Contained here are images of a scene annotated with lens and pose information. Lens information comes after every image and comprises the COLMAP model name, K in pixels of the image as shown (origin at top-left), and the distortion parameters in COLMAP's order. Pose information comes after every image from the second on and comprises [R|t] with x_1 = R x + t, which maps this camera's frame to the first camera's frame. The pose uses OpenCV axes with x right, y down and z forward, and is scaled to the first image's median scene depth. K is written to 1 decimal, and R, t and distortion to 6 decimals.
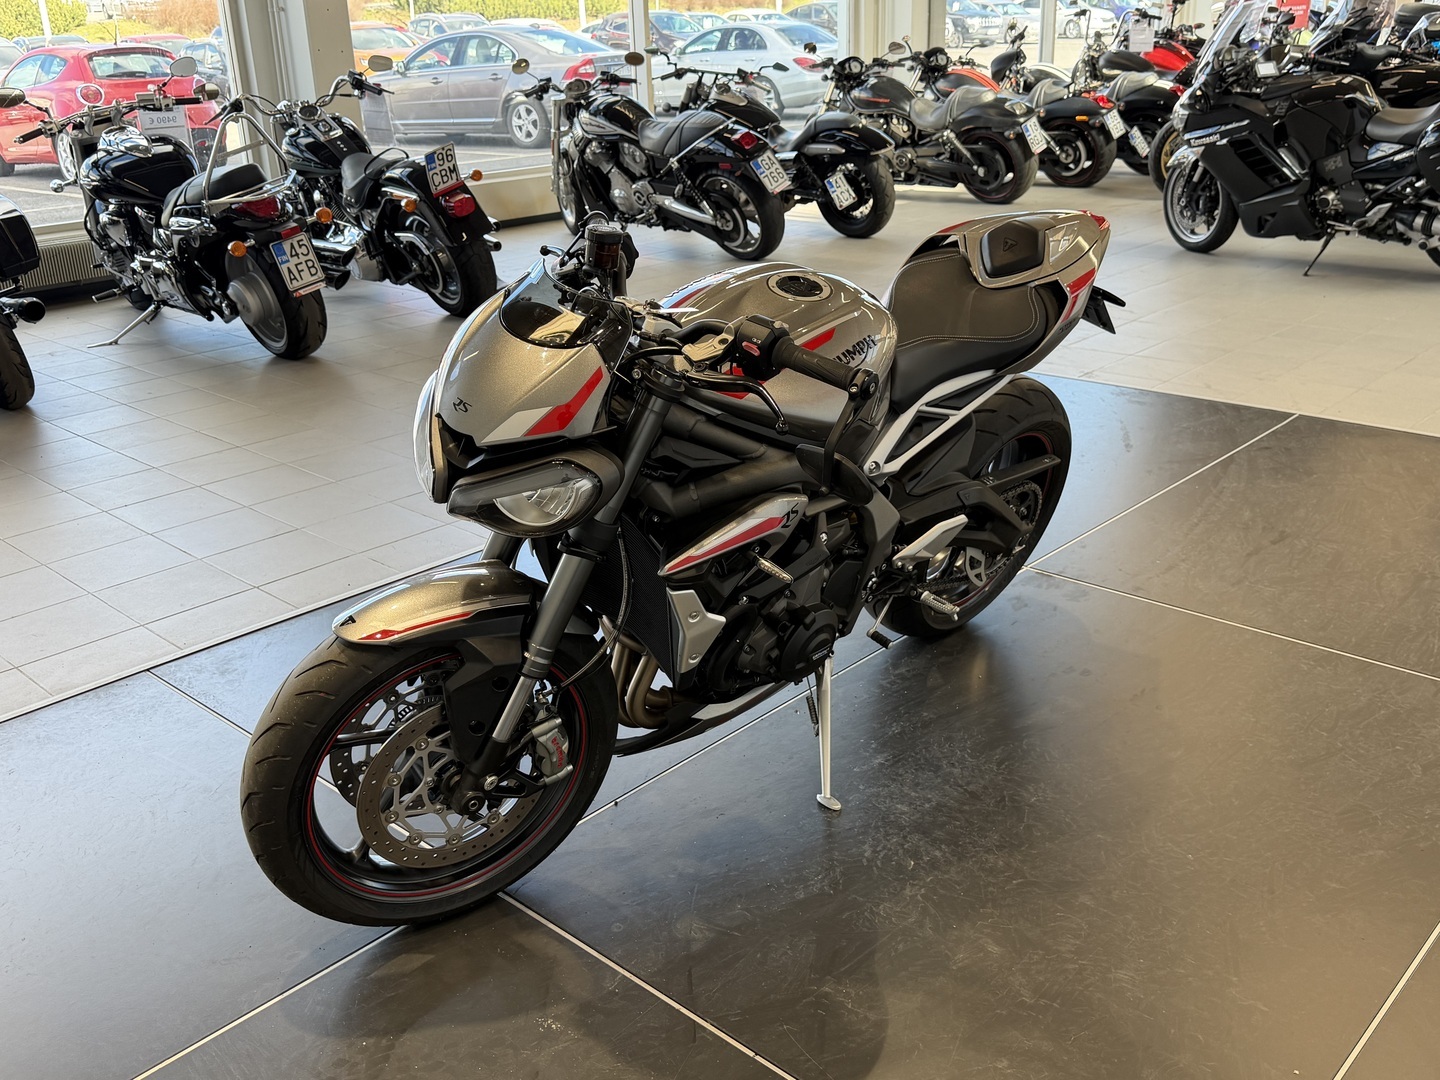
lens RADIAL K [[1344.4, 0, 720.0], [0, 1344.4, 540.0], [0, 0, 1]] dist [0.109866, -0.019190]
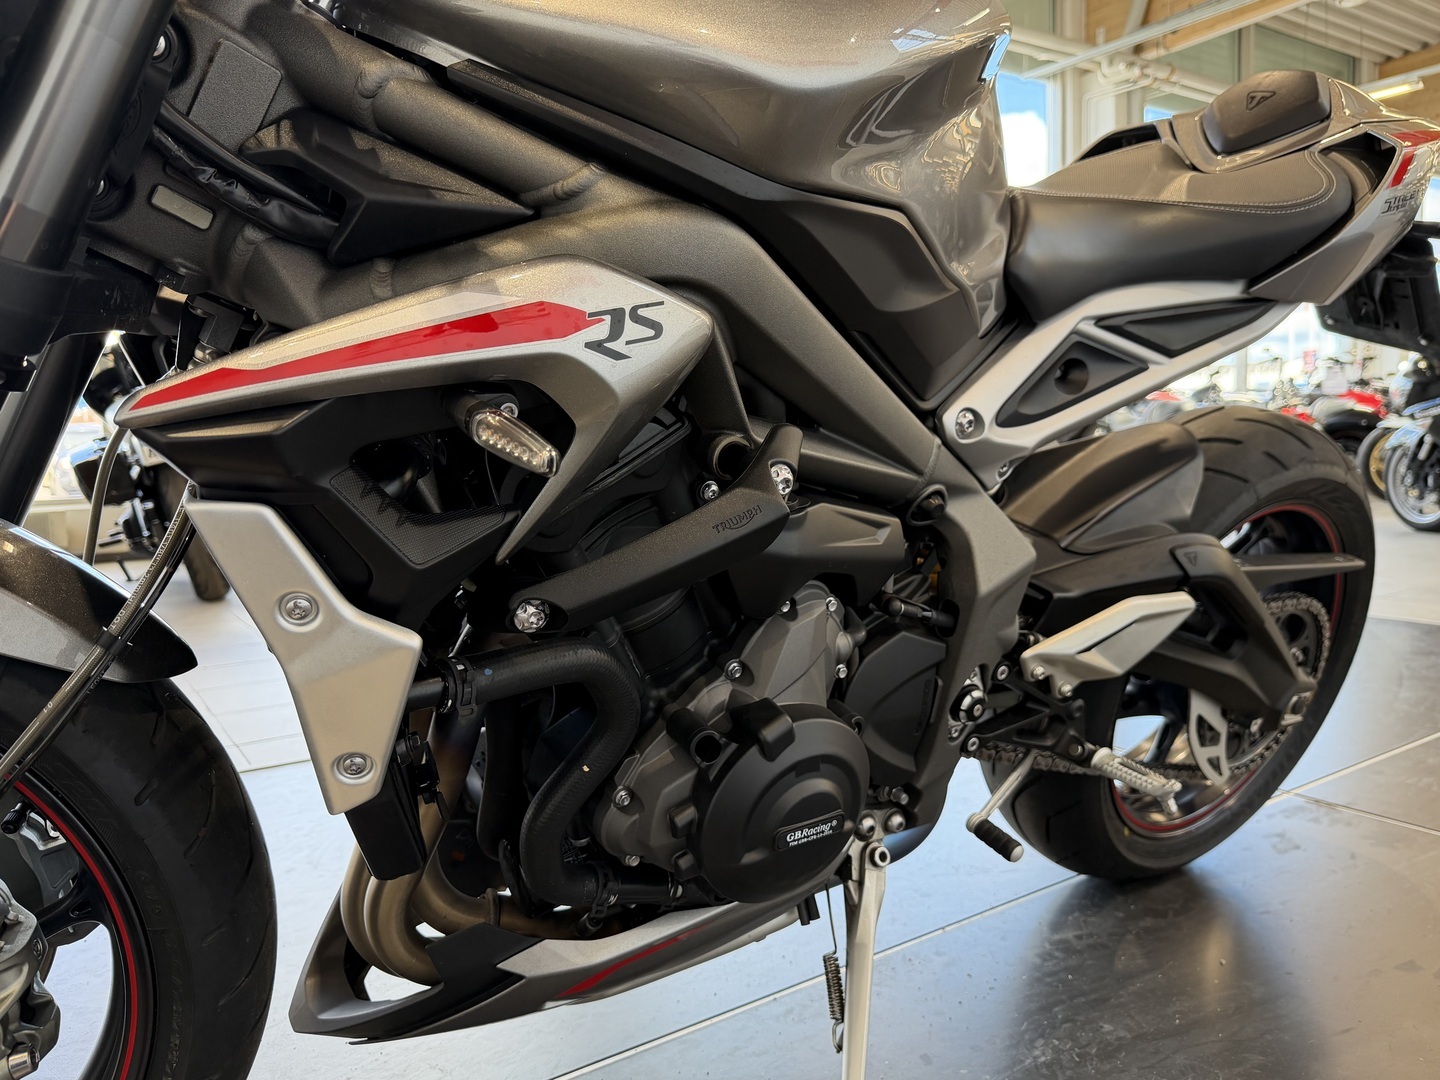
lens RADIAL K [[1077.8, 0, 720.0], [0, 1077.8, 540.0], [0, 0, 1]] dist [0.058701, -0.089536]
pose [[0.975884, 0.027980, -0.216491, 0.103005], [-0.083187, 0.964583, -0.250317, 0.074725], [0.201820, 0.262290, 0.943649, 0.599276]]
